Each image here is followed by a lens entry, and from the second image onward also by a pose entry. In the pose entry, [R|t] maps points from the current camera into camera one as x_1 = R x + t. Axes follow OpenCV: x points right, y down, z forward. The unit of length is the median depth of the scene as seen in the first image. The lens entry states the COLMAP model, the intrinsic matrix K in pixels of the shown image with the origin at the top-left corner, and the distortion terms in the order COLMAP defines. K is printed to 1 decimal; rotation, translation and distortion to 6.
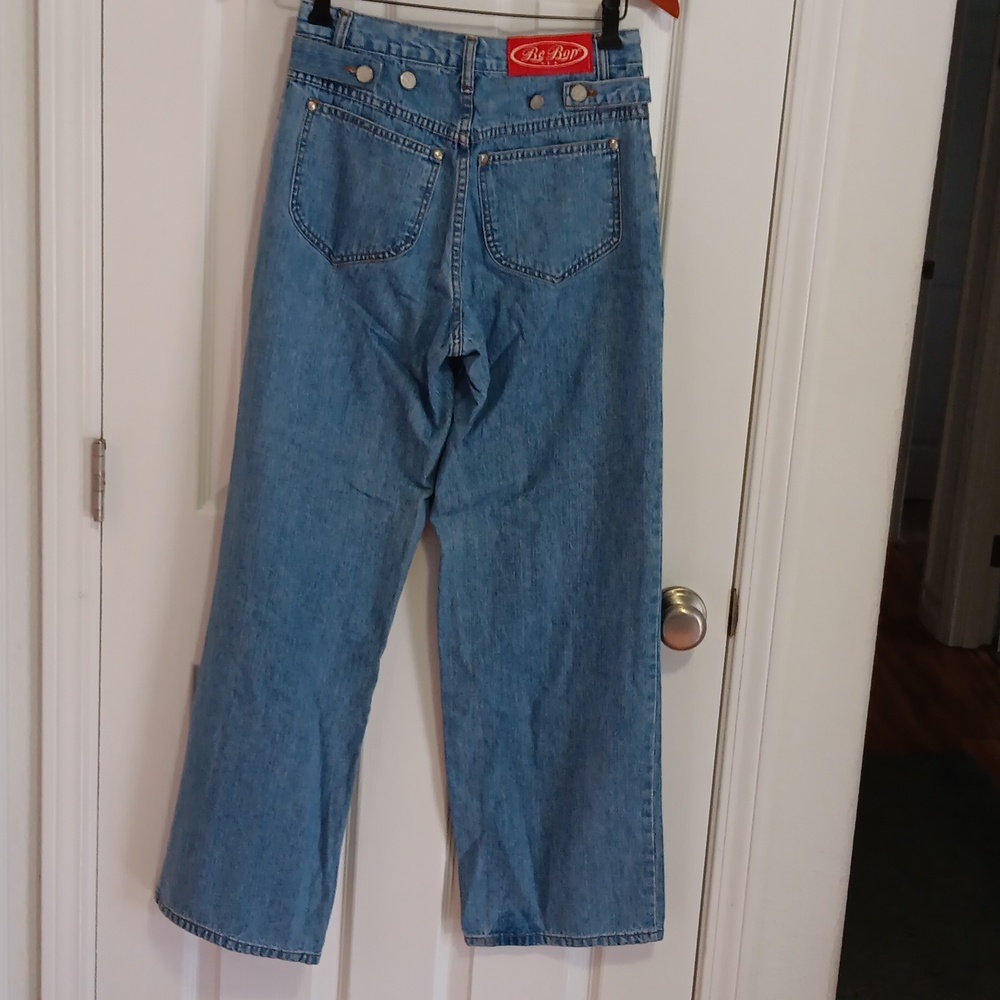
lens RADIAL K [[1629.3, 0, 498.8], [0, 1629.3, 505.8], [0, 0, 1]] dist [0.090777, 0.000000]
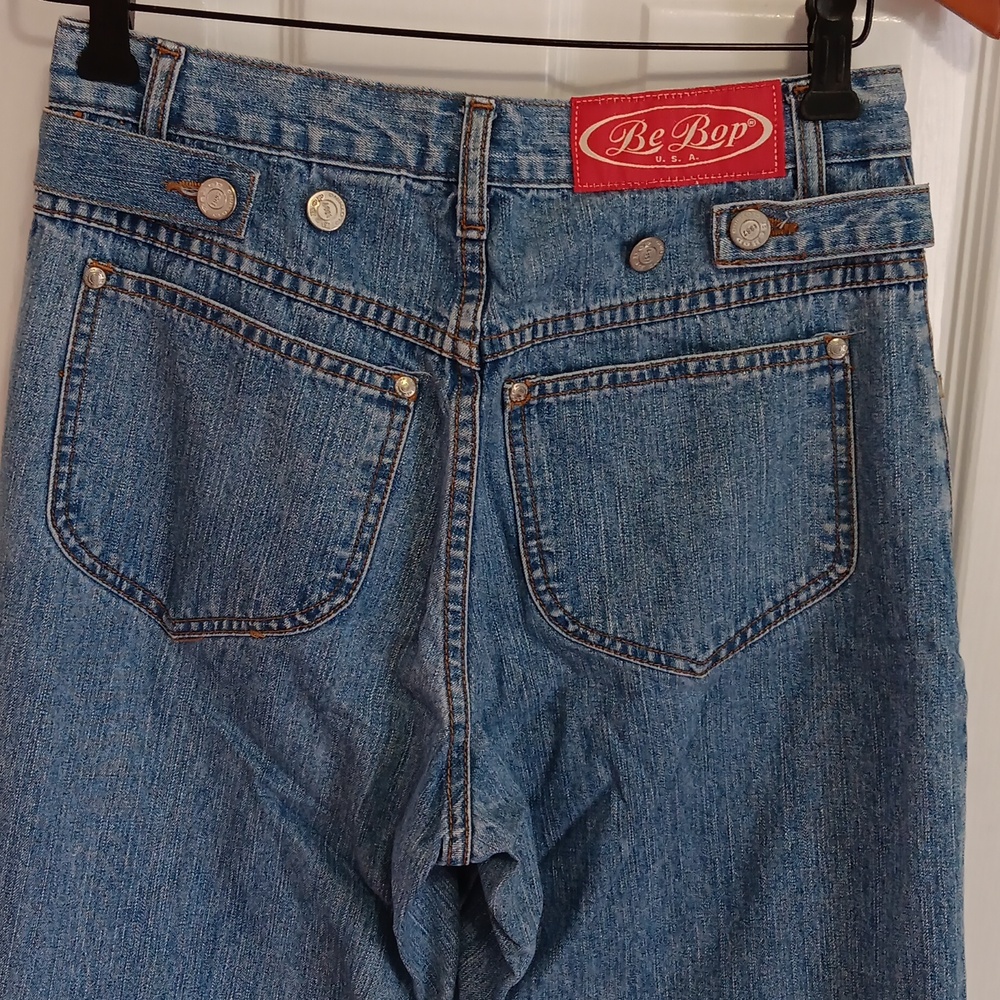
lens RADIAL K [[1629.3, 0, 503.1], [0, 1629.3, 495.5], [0, 0, 1]] dist [0.090777, 0.000000]
pose [[0.997966, -0.013960, -0.062196, 0.012011], [0.012142, 0.999490, -0.029522, -0.172100], [0.062576, 0.028707, 0.997627, 0.586456]]
